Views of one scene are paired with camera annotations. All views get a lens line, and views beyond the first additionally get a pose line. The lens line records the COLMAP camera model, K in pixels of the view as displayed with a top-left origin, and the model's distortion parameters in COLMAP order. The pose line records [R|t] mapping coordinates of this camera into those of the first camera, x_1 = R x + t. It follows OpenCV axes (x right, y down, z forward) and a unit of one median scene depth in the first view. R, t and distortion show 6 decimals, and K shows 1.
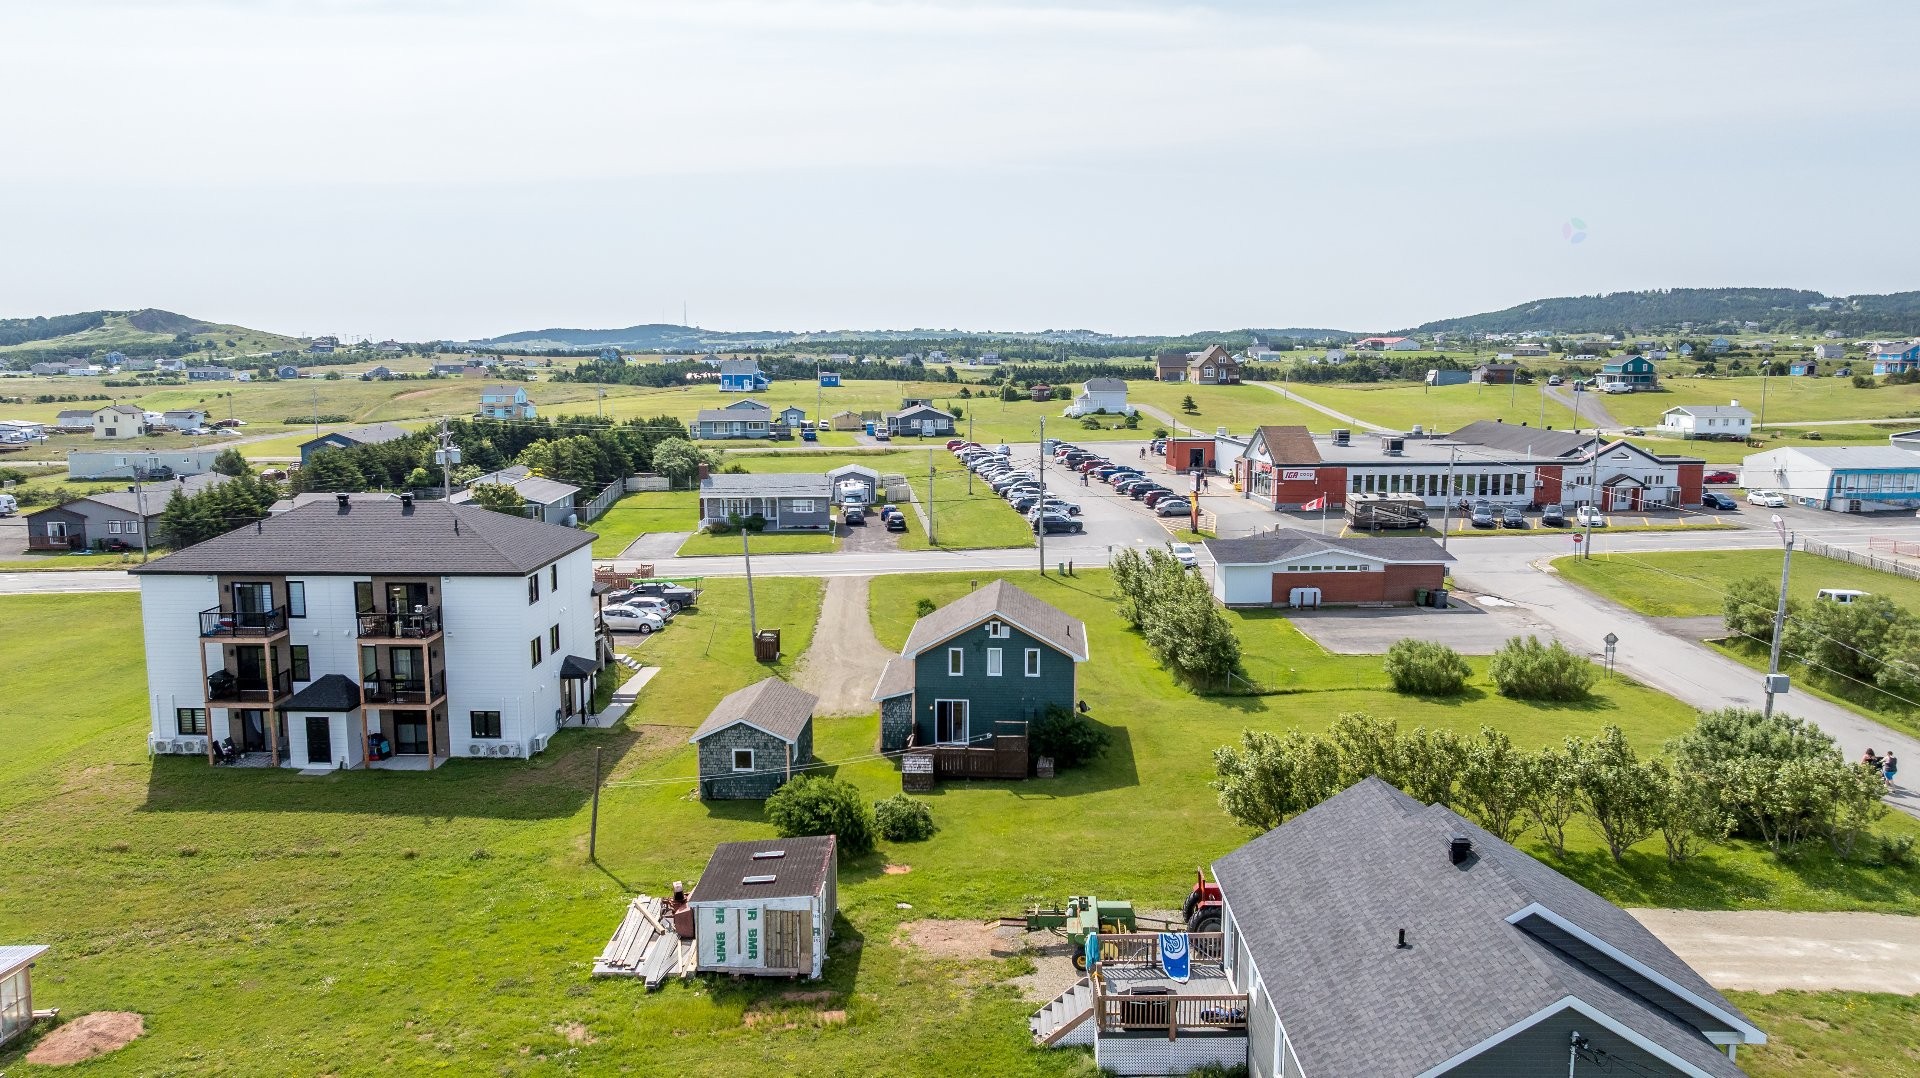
lens RADIAL K [[1378.7, 0, 954.4], [0, 1378.7, 536.4], [0, 0, 1]] dist [-0.015491, -0.008116]
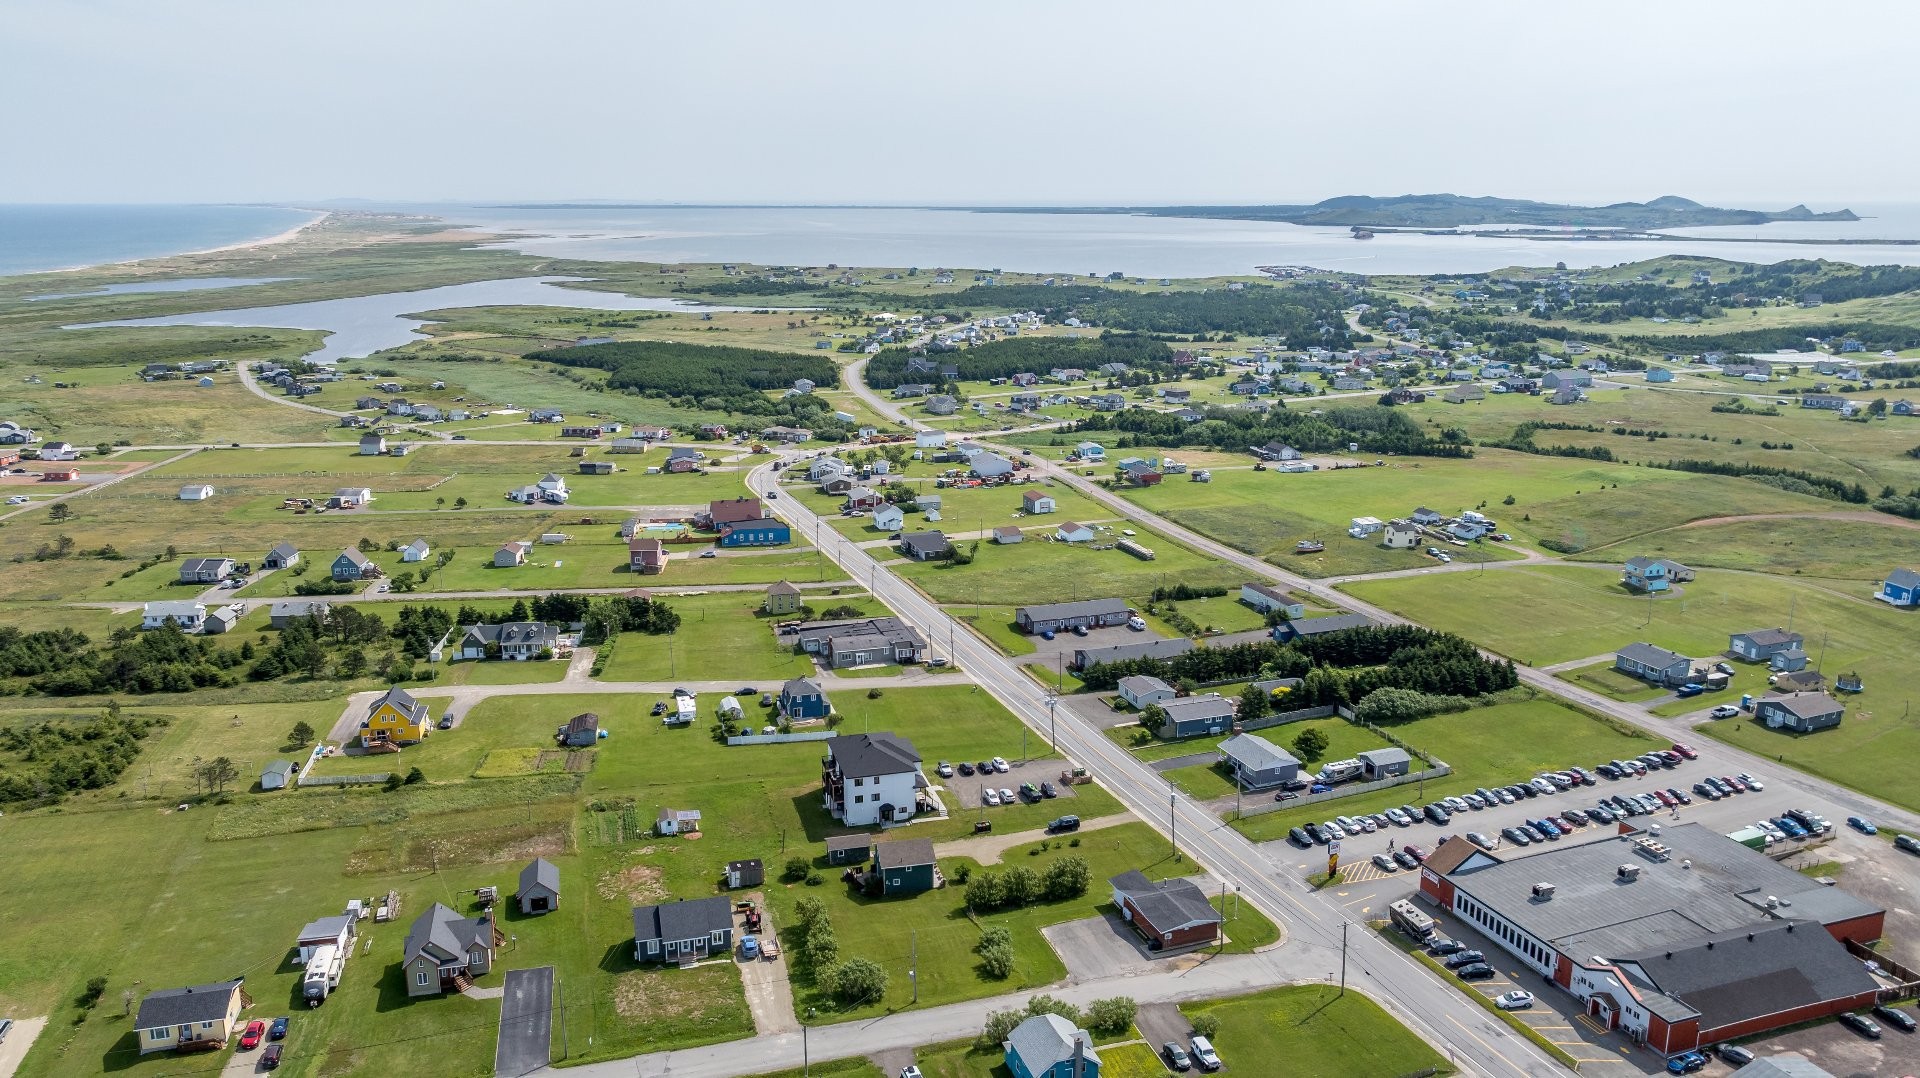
lens RADIAL K [[1427.7, 0, 955.6], [0, 1427.7, 515.5], [0, 0, 1]] dist [-0.016745, -0.005193]
pose [[0.290736, 0.210450, -0.933372, 3.037008], [-0.133752, 0.974872, 0.178145, -1.313600], [0.947408, 0.073048, 0.311579, 0.043704]]
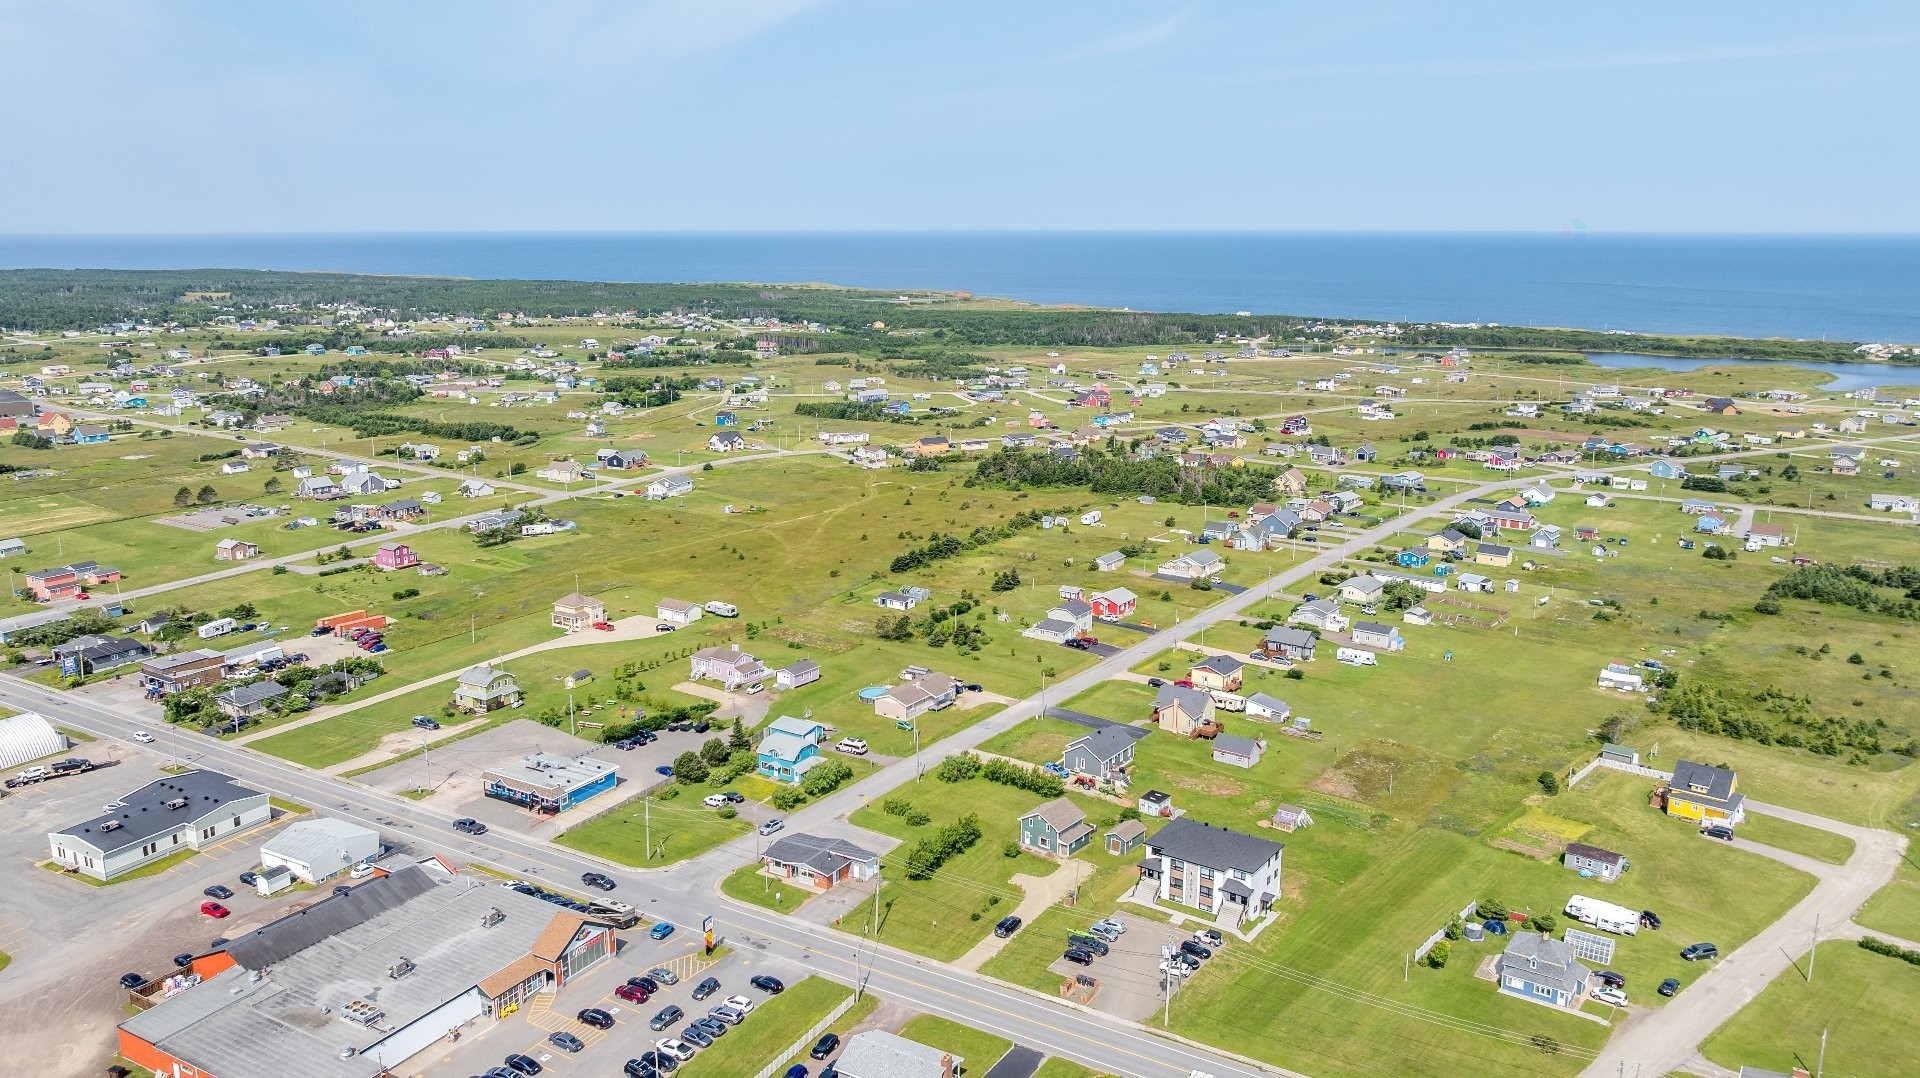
lens RADIAL K [[1384.5, 0, 965.0], [0, 1384.5, 604.9], [0, 0, 1]] dist [-0.010438, -0.003022]
pose [[-0.829722, -0.149184, 0.537872, -1.652036], [0.077812, 0.923299, 0.376118, -1.825602], [-0.552727, 0.353926, -0.754473, 3.709558]]
